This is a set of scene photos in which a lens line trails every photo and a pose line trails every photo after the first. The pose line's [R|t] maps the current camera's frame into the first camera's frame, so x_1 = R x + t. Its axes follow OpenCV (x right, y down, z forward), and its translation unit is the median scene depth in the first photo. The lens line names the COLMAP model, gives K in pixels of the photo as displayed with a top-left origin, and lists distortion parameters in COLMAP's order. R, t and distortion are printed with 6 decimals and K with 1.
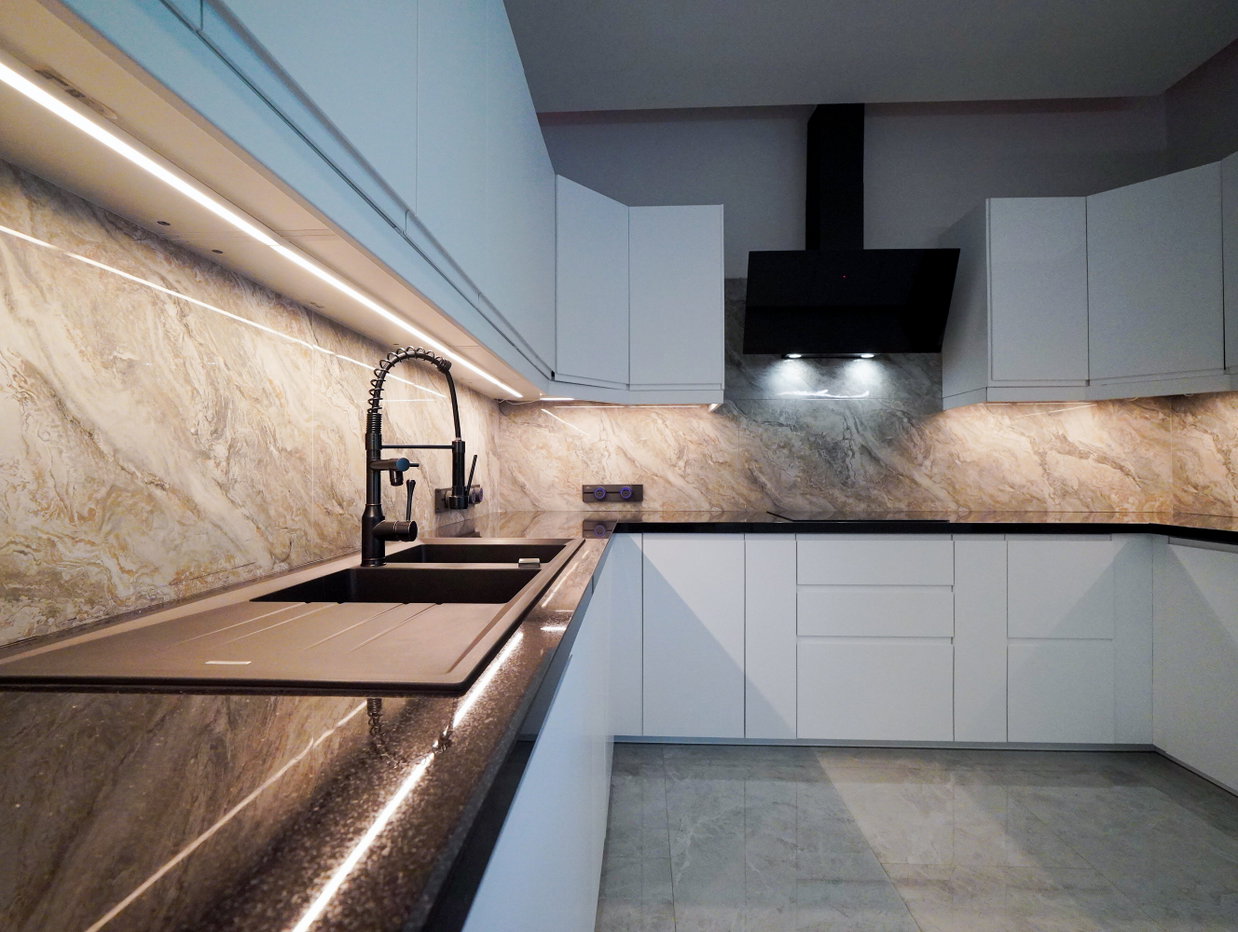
lens RADIAL K [[581.0, 0, 612.3], [0, 581.0, 463.1], [0, 0, 1]] dist [-0.009522, 0.001154]
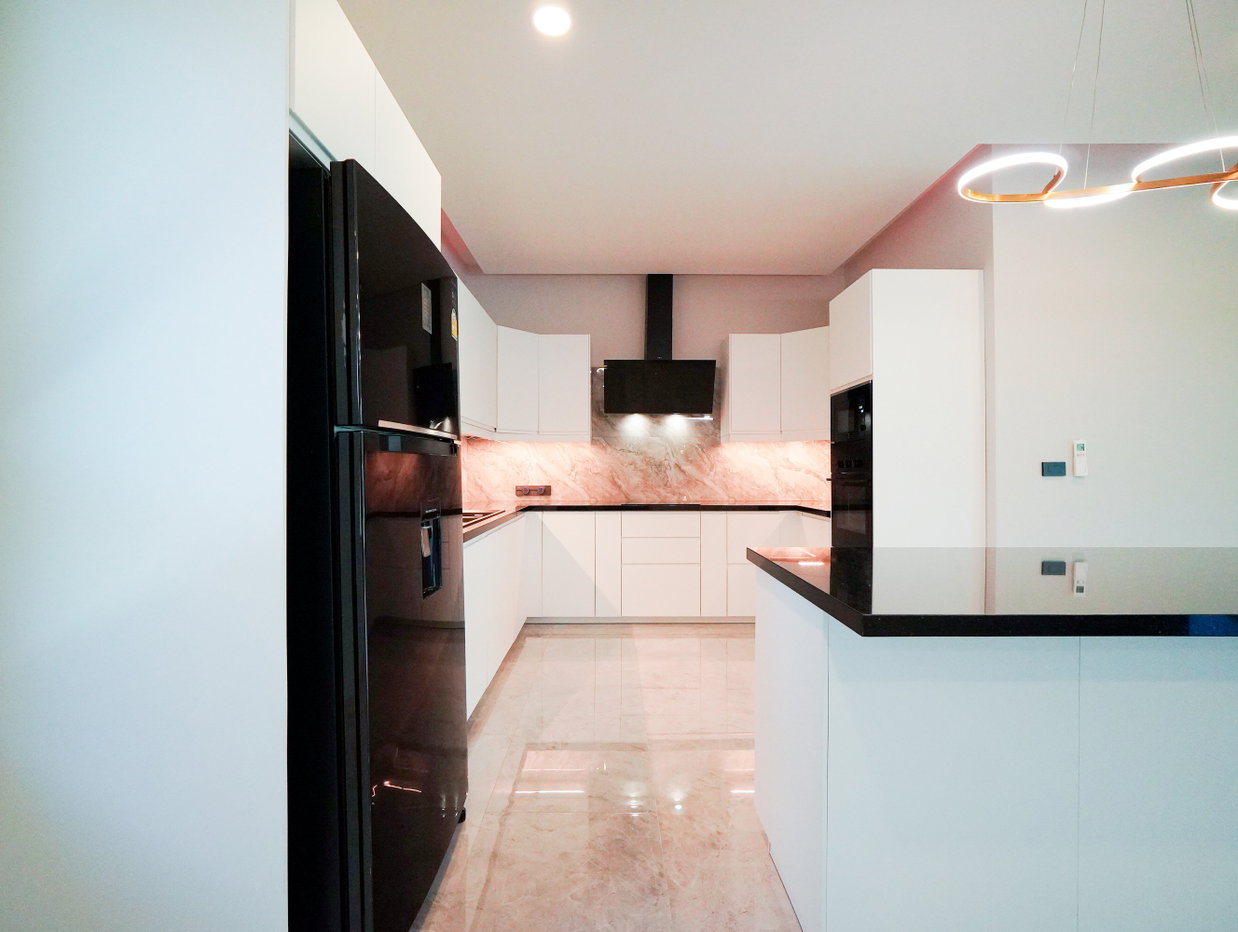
lens RADIAL K [[581.0, 0, 622.7], [0, 581.0, 466.6], [0, 0, 1]] dist [-0.009522, 0.001154]
pose [[0.997979, 0.002159, 0.063509, 0.157943], [-0.002605, 0.999972, 0.006951, -0.032975], [-0.063493, -0.007102, 0.997957, -0.754469]]
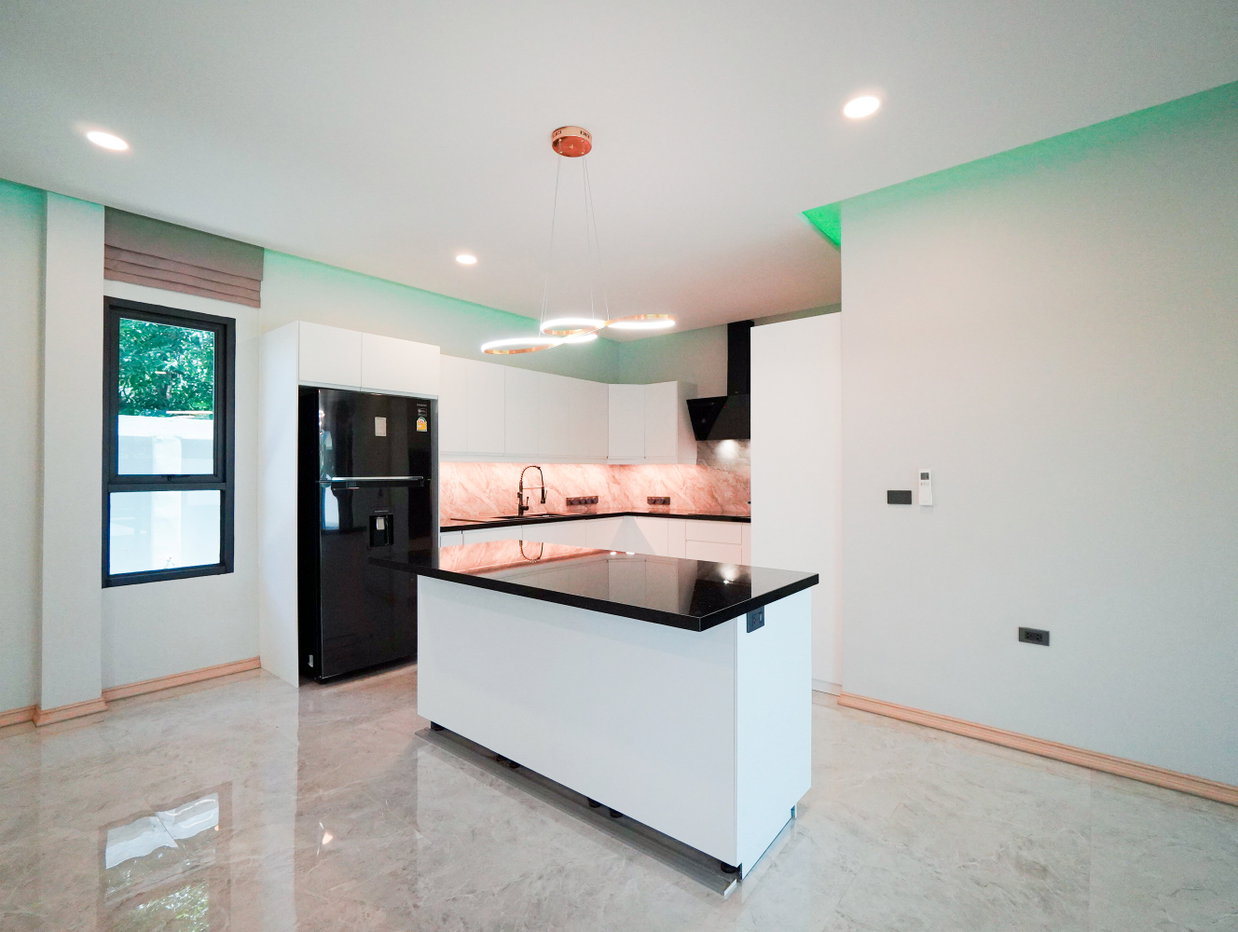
lens RADIAL K [[581.0, 0, 622.4], [0, 581.0, 464.6], [0, 0, 1]] dist [-0.009522, 0.001154]
pose [[0.809710, -0.007130, -0.586787, 1.238428], [0.007247, 0.999971, -0.002150, -0.086156], [0.586785, -0.002512, 0.809739, -0.935032]]
